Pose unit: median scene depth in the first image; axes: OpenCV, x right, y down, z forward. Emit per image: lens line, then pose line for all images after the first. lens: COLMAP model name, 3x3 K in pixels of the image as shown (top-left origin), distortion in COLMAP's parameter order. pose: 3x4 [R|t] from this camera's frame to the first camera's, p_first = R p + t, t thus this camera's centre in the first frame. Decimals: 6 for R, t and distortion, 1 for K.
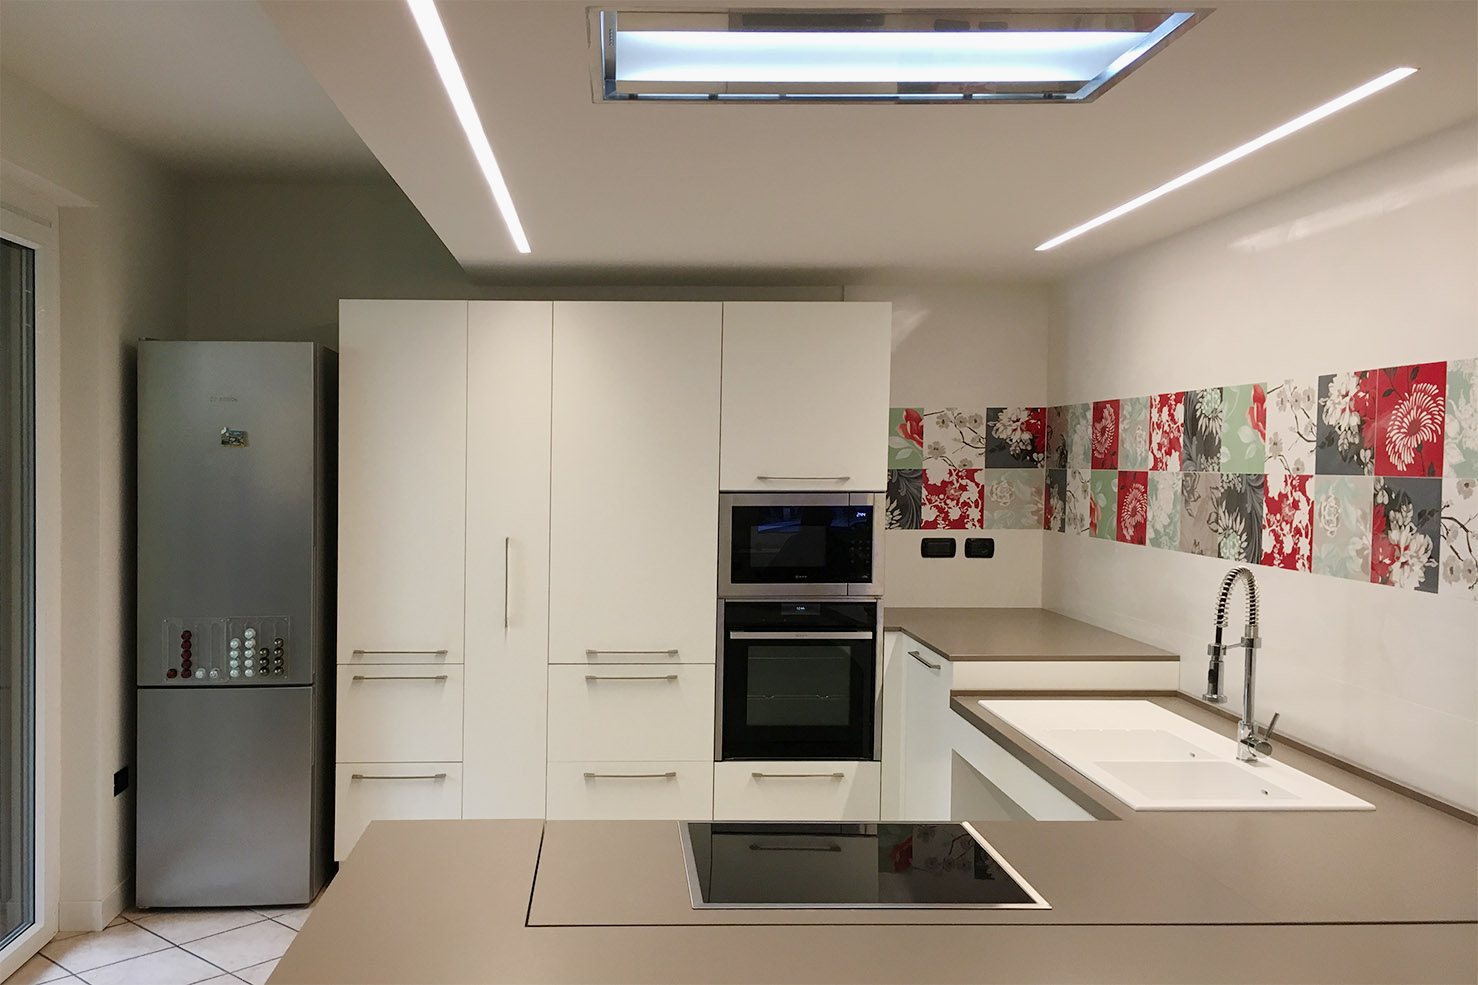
lens RADIAL K [[1265.9, 0, 620.5], [0, 1265.9, 522.6], [0, 0, 1]] dist [0.069529, -0.015330]
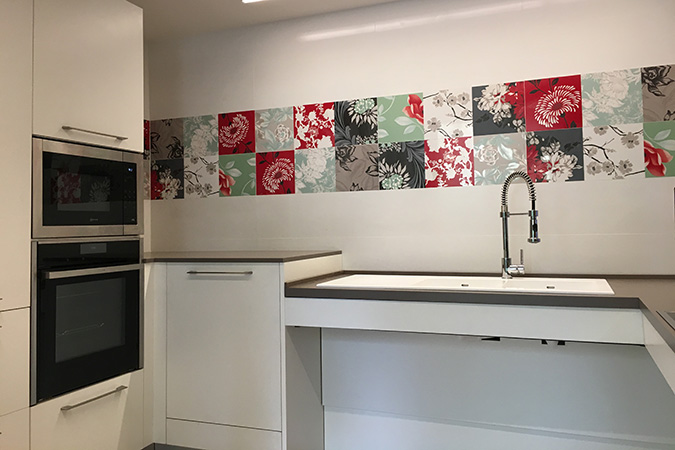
lens RADIAL K [[592.4, 0, 339.7], [0, 592.4, 201.3], [0, 0, 1]] dist [0.053917, -0.007554]
pose [[0.390688, 0.031577, 0.919981, -0.270812], [0.064635, 0.996004, -0.061635, 0.075465], [-0.918251, 0.083543, 0.387086, 0.599970]]
